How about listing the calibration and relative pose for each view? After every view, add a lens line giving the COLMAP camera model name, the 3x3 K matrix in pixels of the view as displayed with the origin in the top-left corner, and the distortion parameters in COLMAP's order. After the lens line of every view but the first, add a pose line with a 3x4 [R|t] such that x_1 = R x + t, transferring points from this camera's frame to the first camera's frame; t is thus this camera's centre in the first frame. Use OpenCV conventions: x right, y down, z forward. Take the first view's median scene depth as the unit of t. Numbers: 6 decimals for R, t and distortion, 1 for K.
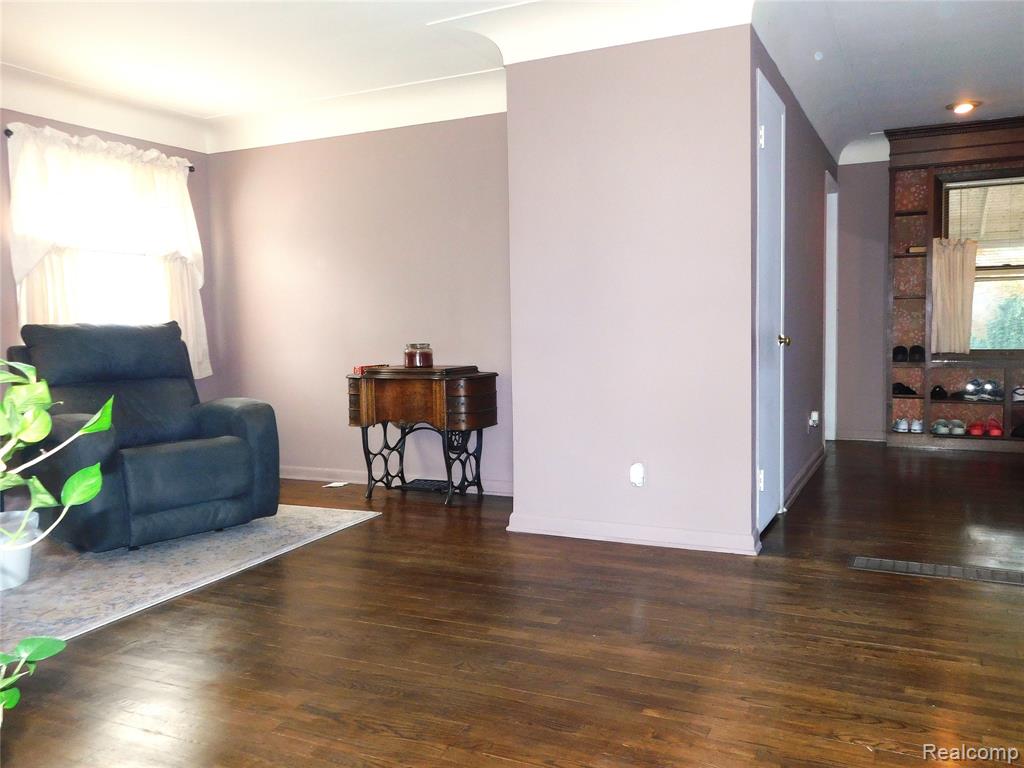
lens RADIAL K [[841.5, 0, 512.0], [0, 841.5, 384.0], [0, 0, 1]] dist [-0.000548, 0.013097]
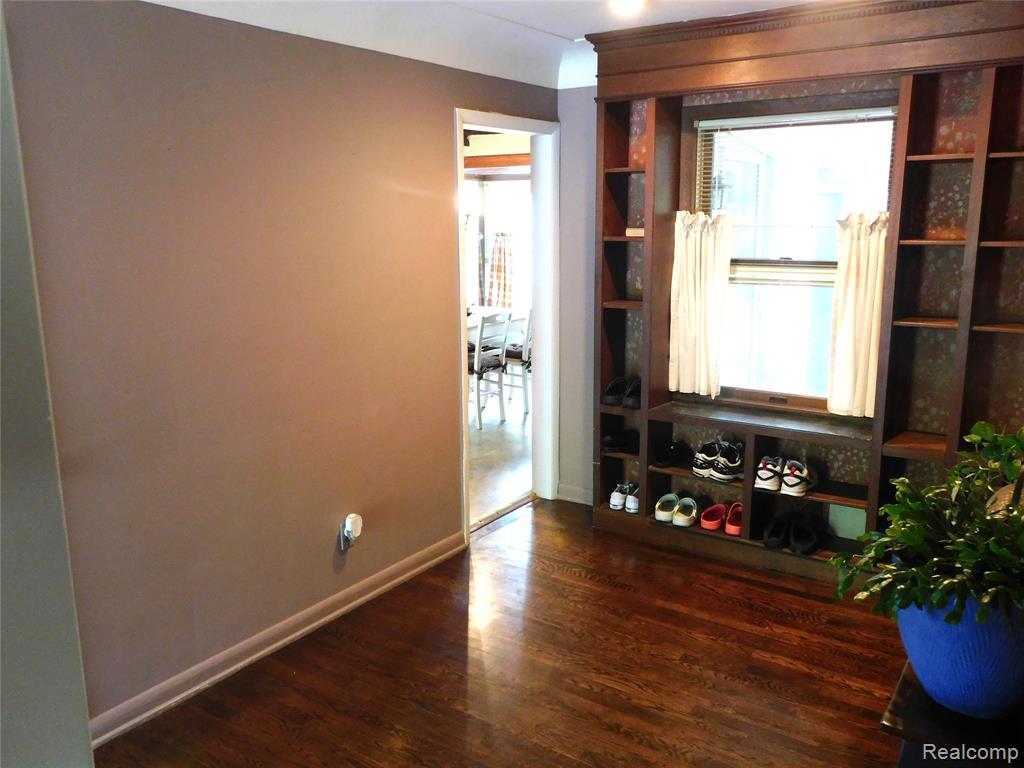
lens RADIAL K [[822.3, 0, 512.0], [0, 822.3, 384.0], [0, 0, 1]] dist [0.008159, 0.005384]
pose [[0.989077, 0.042438, -0.141157, 0.470828], [-0.025261, 0.992291, 0.121328, -0.116915], [0.145218, -0.116437, 0.982524, 0.362519]]
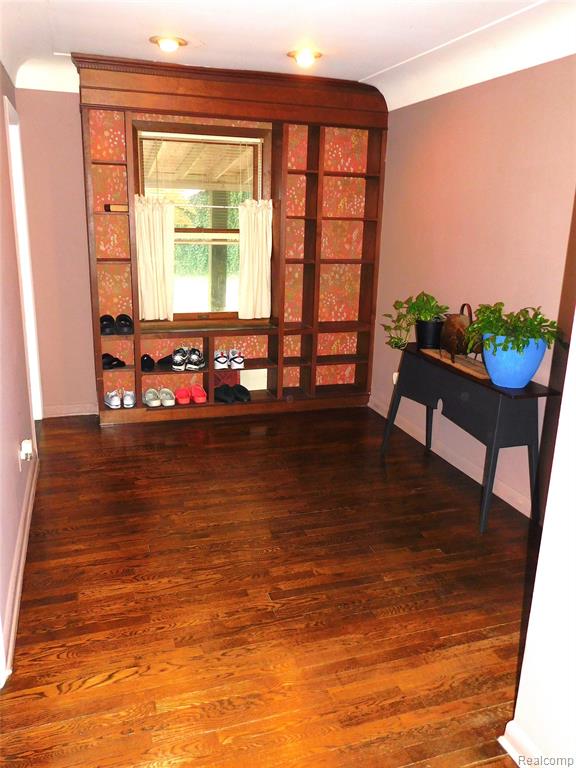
lens RADIAL K [[631.1, 0, 288.0], [0, 631.1, 384.0], [0, 0, 1]] dist [-0.000548, 0.013097]
pose [[0.715498, -0.144425, 0.683523, 0.126524], [0.013818, 0.981132, 0.192844, -0.101089], [-0.698478, -0.128535, 0.703994, 0.377418]]
